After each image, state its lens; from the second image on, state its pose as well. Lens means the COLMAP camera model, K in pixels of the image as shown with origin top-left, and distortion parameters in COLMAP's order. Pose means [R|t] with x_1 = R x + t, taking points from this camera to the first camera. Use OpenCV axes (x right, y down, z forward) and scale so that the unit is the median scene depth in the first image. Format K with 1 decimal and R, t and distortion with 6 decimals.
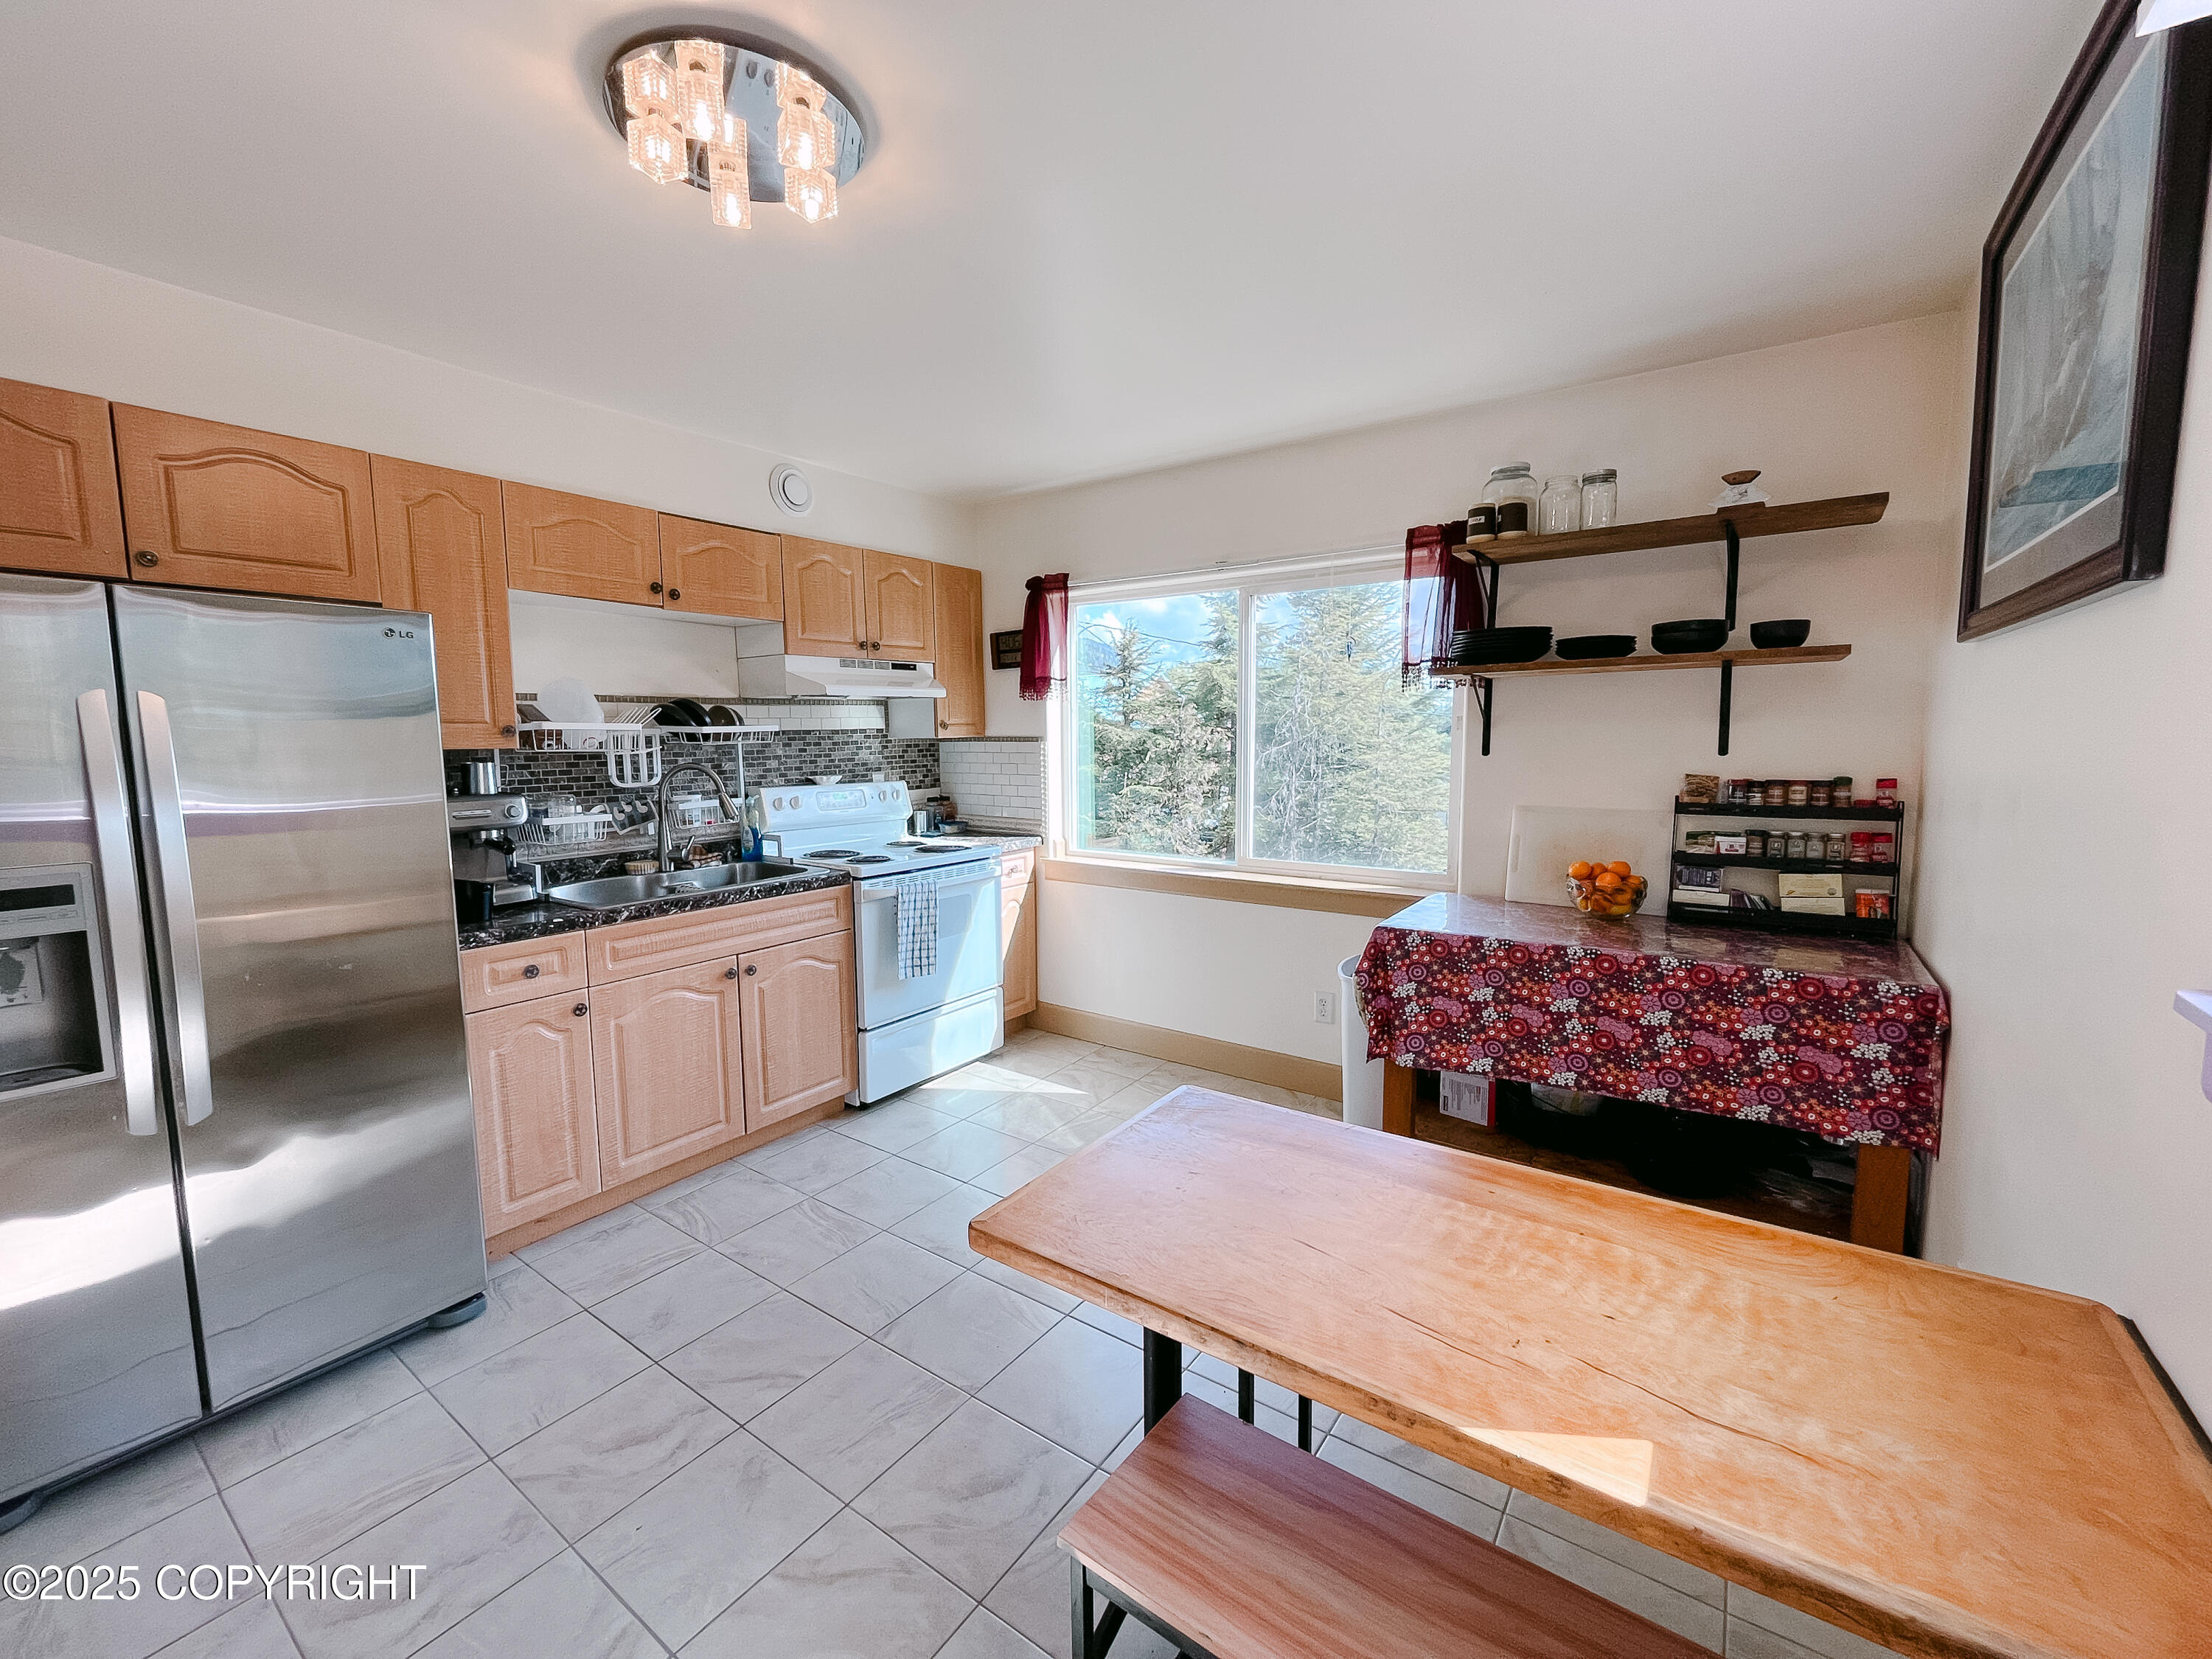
lens RADIAL K [[904.7, 0, 1106.0], [0, 904.7, 829.5], [0, 0, 1]] dist [-0.001333, -0.000175]
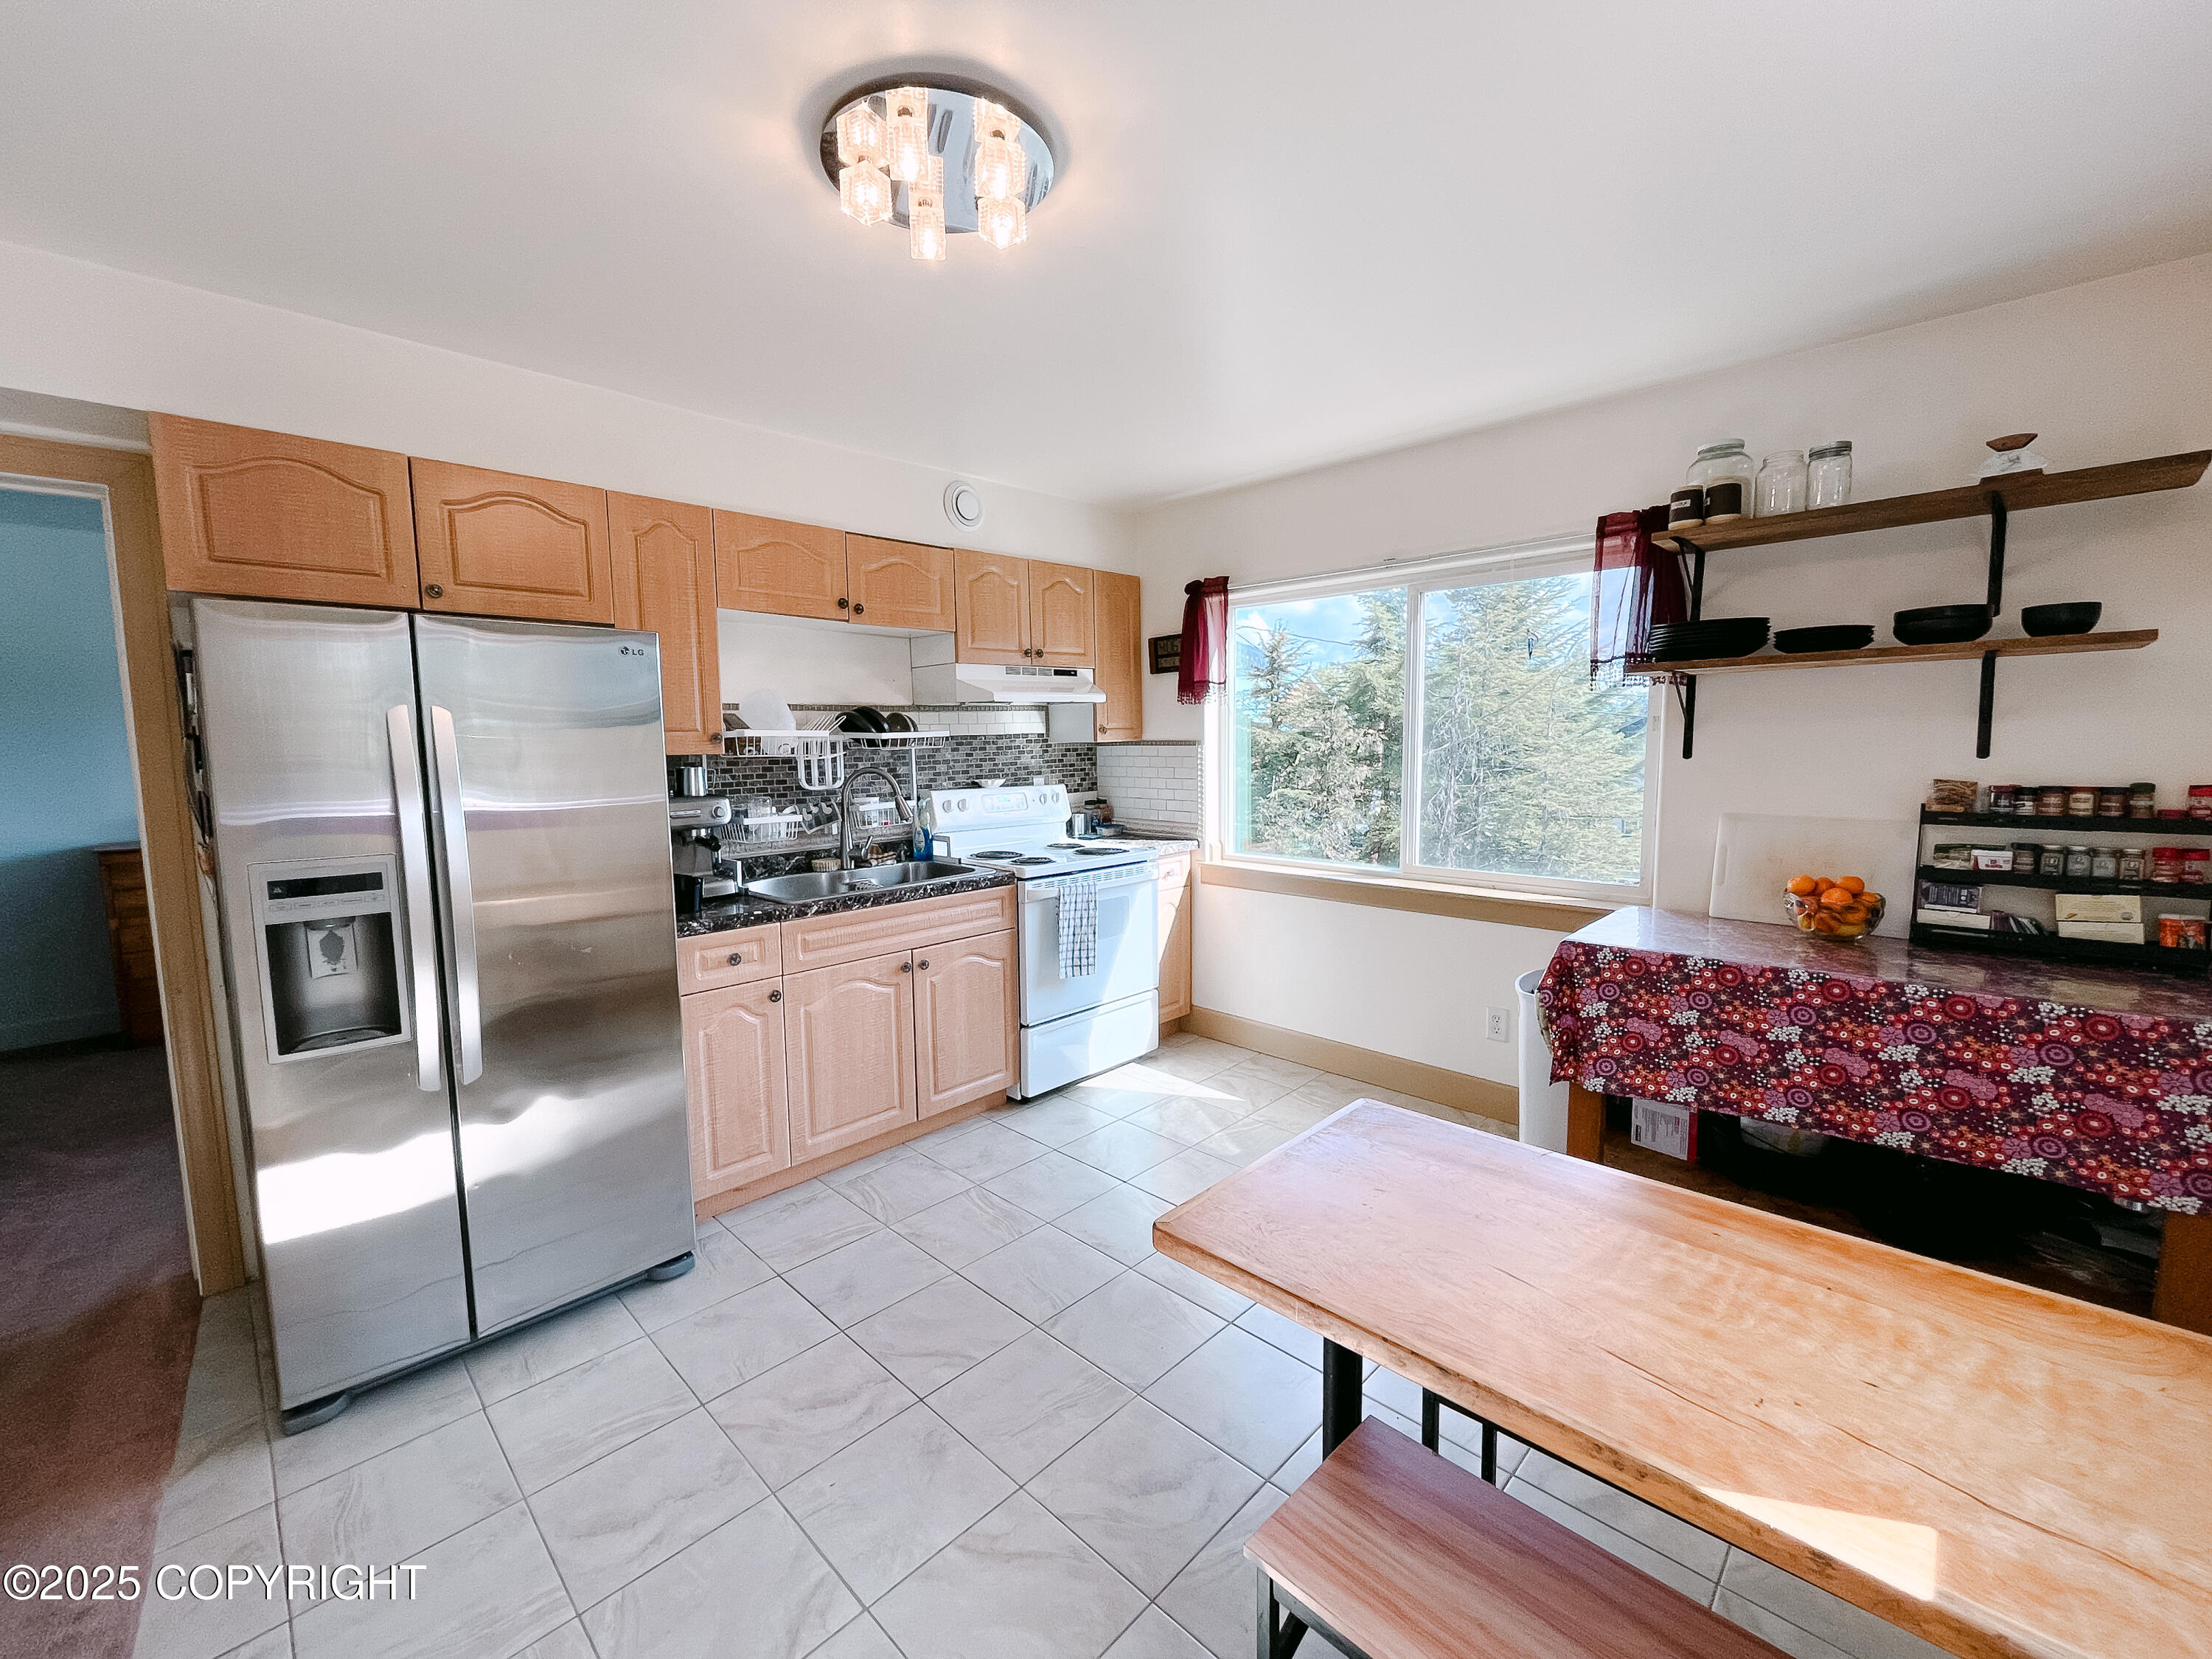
lens RADIAL K [[904.7, 0, 1106.0], [0, 904.7, 829.5], [0, 0, 1]] dist [-0.001333, -0.000175]
pose [[0.987509, 0.010217, -0.157232, -0.023541], [-0.010737, 0.999939, -0.002453, -0.001074], [0.157197, 0.004111, 0.987559, -0.004141]]
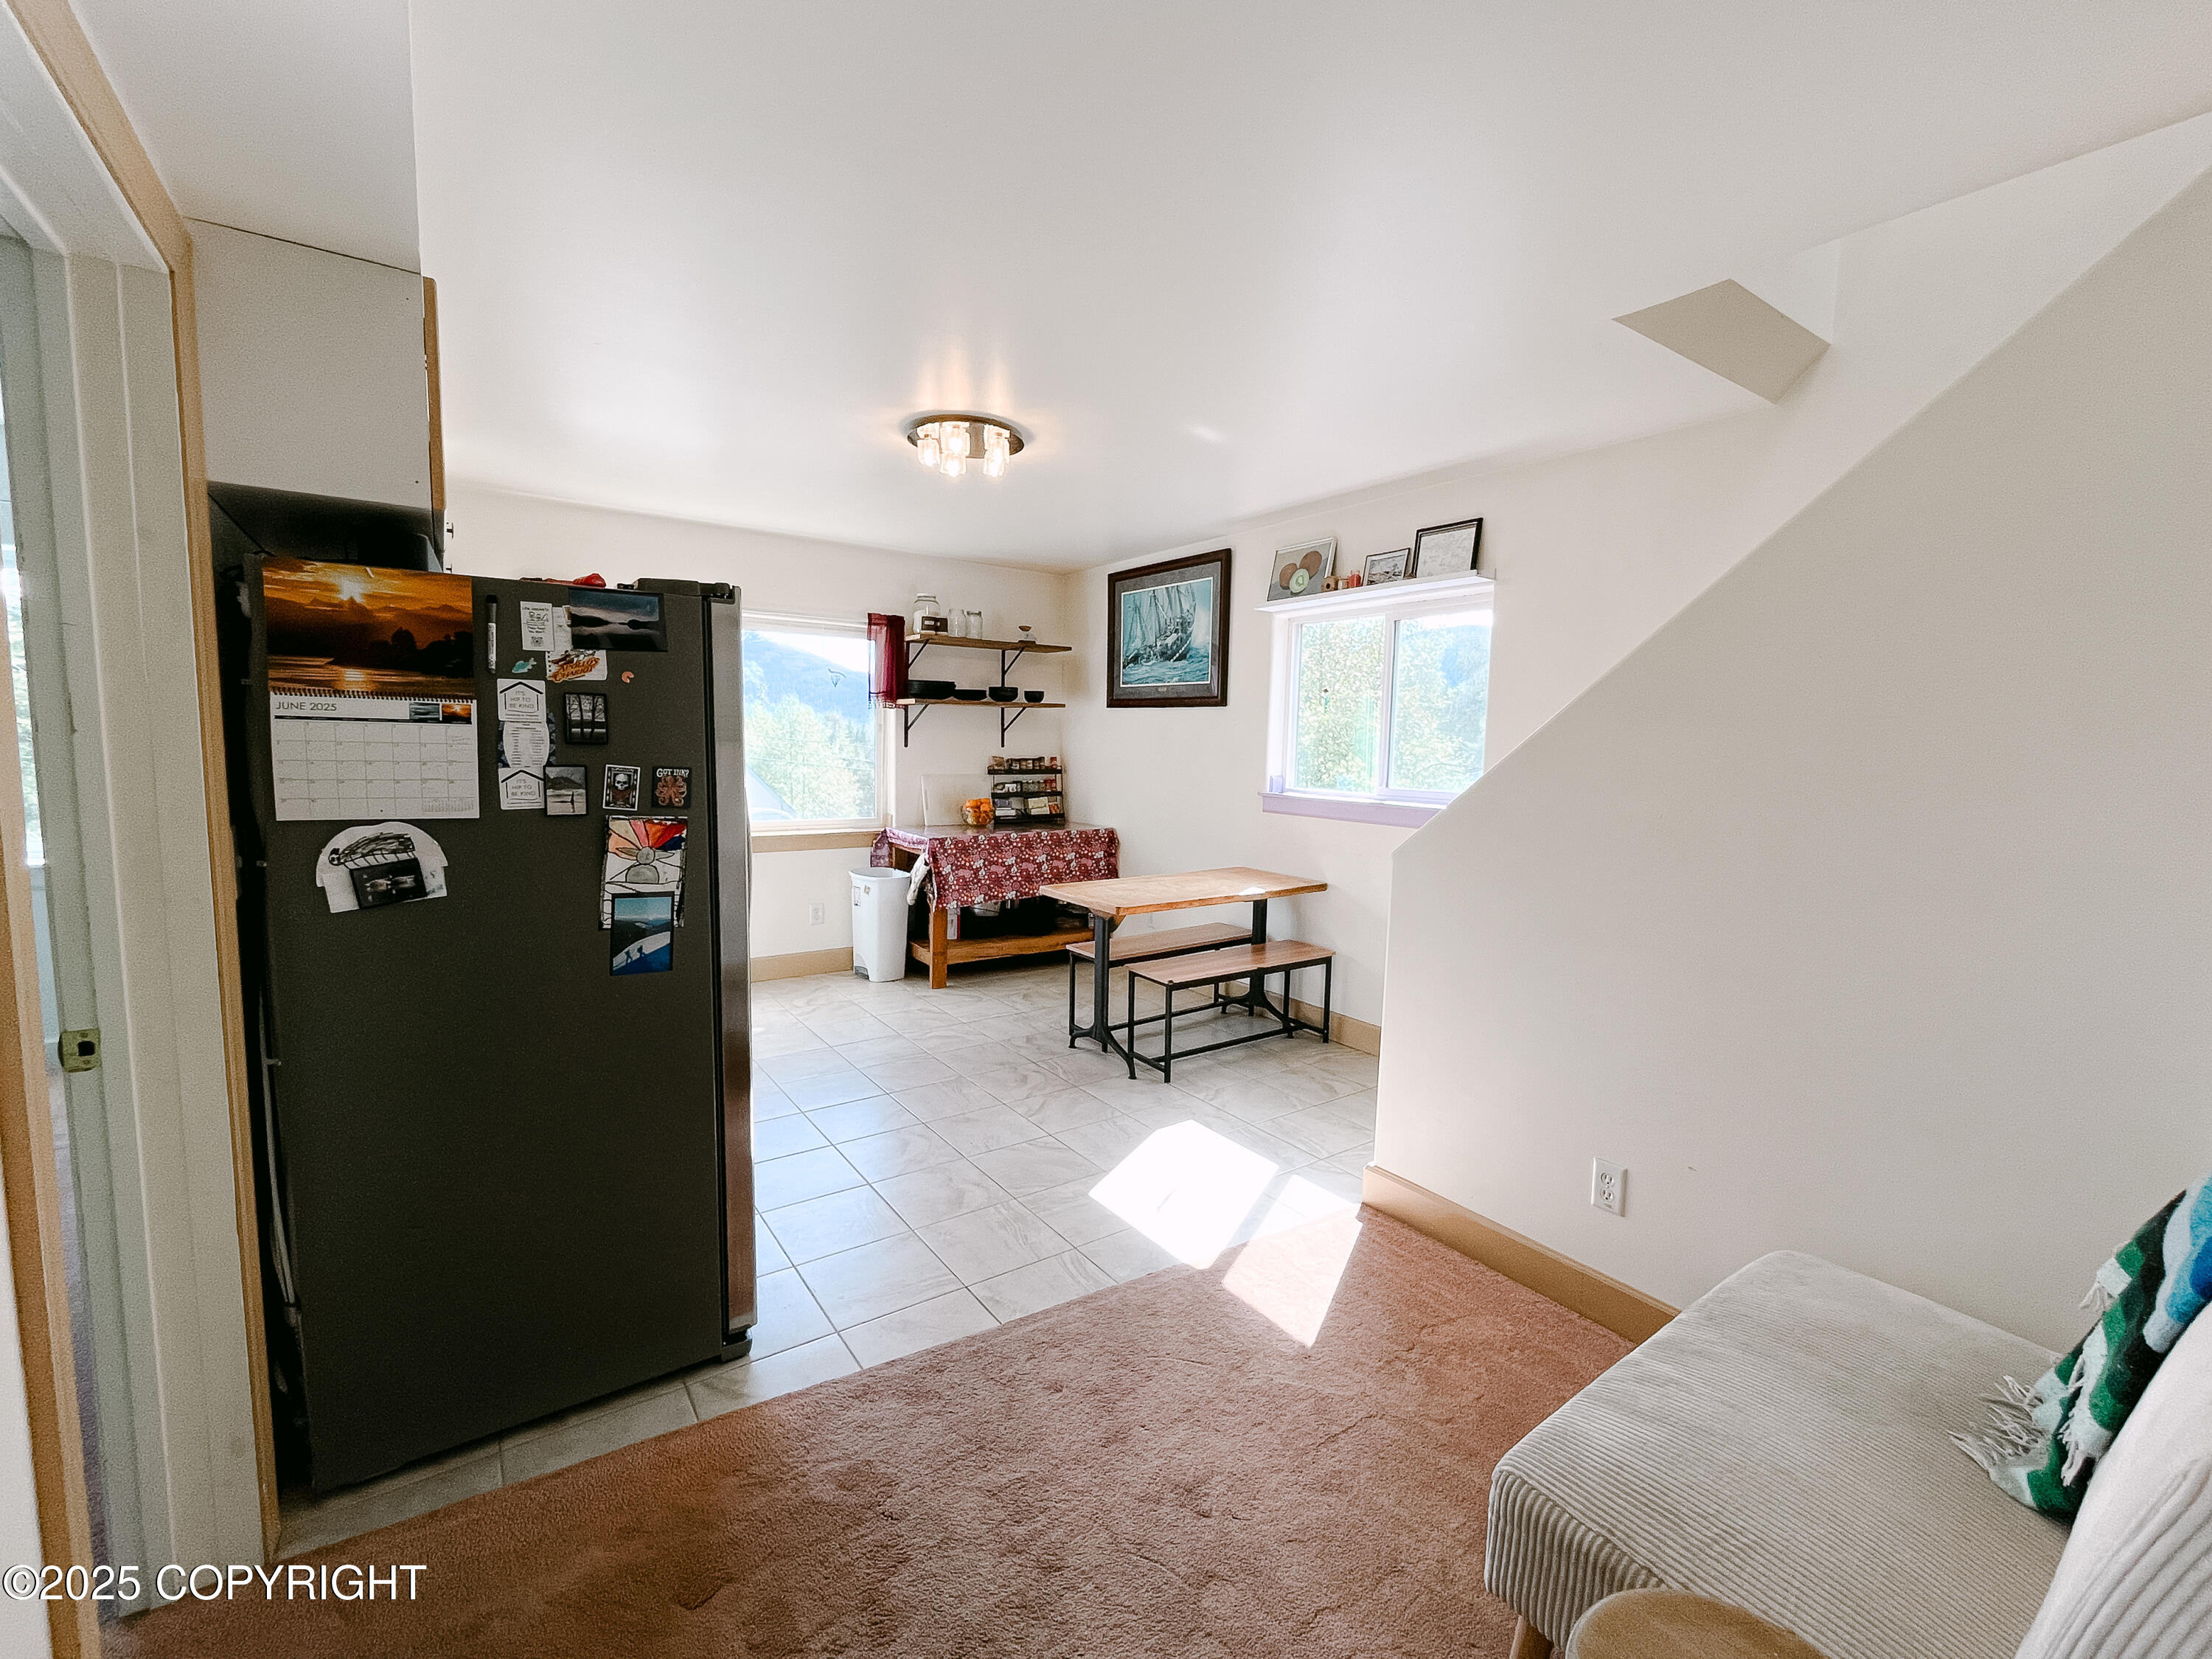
lens RADIAL K [[938.7, 0, 1110.5], [0, 938.7, 832.7], [0, 0, 1]] dist [-0.001243, -0.000628]
pose [[0.330456, -0.084233, 0.940055, -1.436096], [0.070778, 0.995417, 0.064313, -0.004154], [-0.941164, 0.045282, 0.334903, 0.002181]]
